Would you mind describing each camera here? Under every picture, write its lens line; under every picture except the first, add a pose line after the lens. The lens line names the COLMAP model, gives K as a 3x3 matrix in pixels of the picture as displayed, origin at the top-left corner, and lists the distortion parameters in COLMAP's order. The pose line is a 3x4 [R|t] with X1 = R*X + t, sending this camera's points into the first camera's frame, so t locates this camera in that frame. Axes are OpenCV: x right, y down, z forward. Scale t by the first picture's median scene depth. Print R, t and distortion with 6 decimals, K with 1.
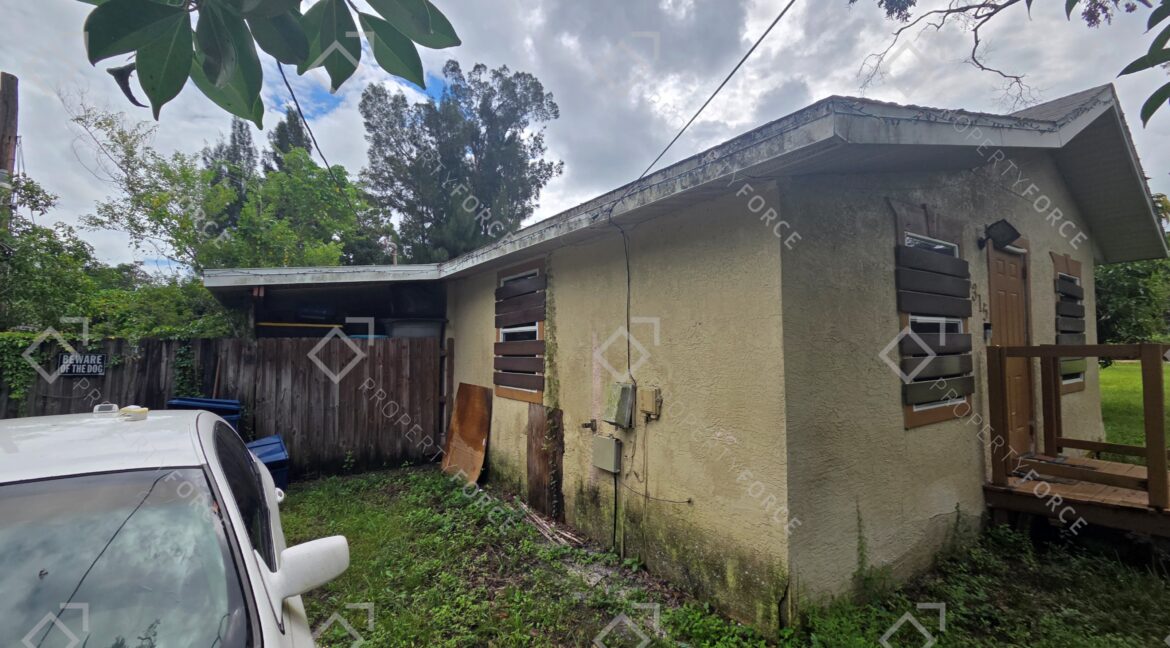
lens RADIAL K [[481.5, 0, 581.2], [0, 481.5, 324.3], [0, 0, 1]] dist [0.003272, 0.000235]
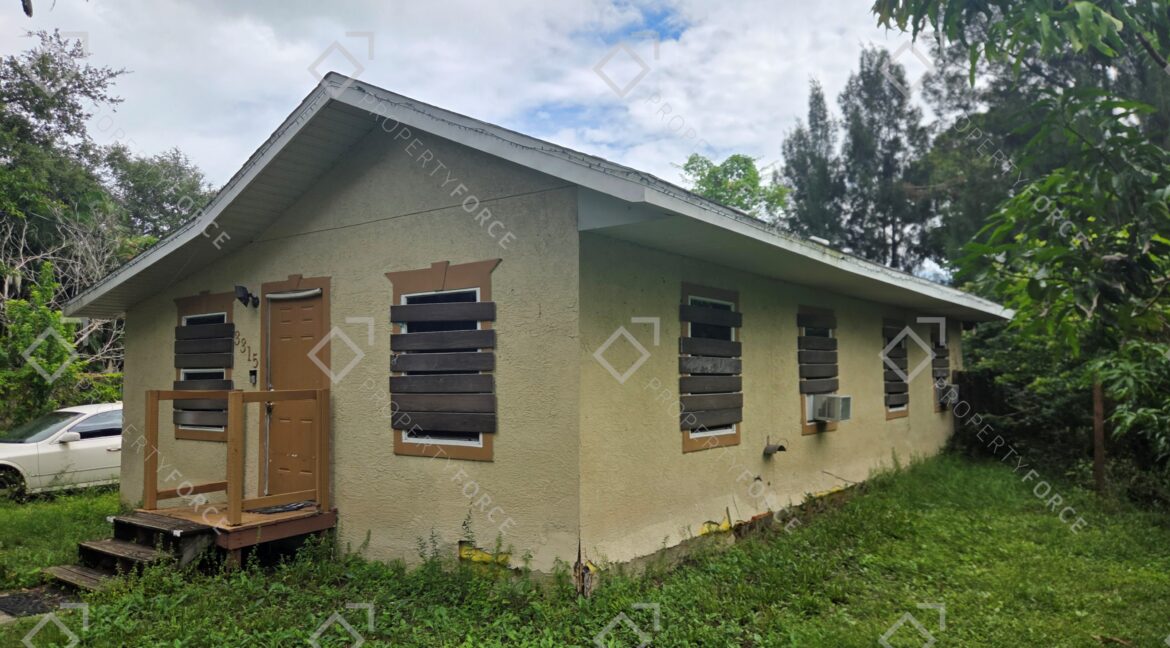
lens RADIAL K [[788.0, 0, 566.9], [0, 788.0, 335.2], [0, 0, 1]] dist [0.073211, -0.069380]
pose [[0.337969, -0.041781, -0.940230, 2.113924], [0.047824, 0.998486, -0.027179, 0.001290], [0.939942, -0.035779, 0.339455, 0.766165]]
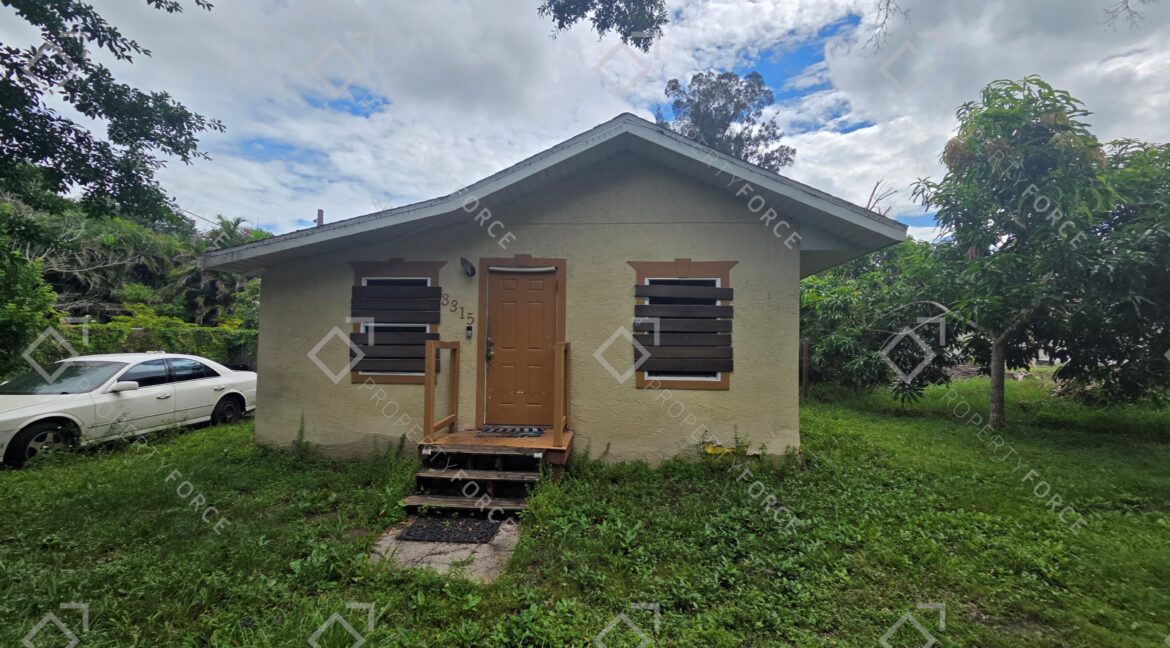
lens RADIAL K [[481.5, 0, 581.2], [0, 481.5, 324.3], [0, 0, 1]] dist [0.003272, 0.000235]
pose [[0.789093, -0.003222, -0.614265, 1.452519], [0.009178, 0.999936, 0.006545, -0.010546], [0.614205, -0.010802, 0.789073, 0.032895]]
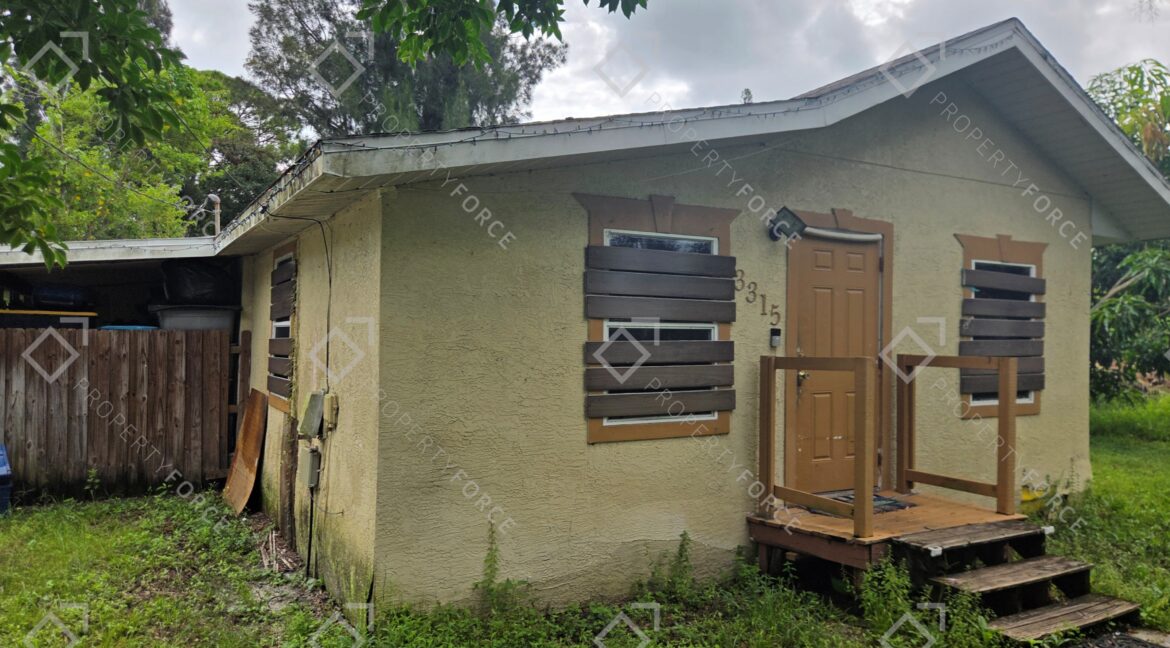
lens RADIAL K [[789.2, 0, 589.7], [0, 789.2, 331.1], [0, 0, 1]] dist [0.070128, -0.066663]
pose [[0.998044, 0.016527, -0.060297, 0.430296], [-0.014230, 0.999164, 0.038337, -0.033305], [0.060880, -0.037404, 0.997444, -0.289542]]
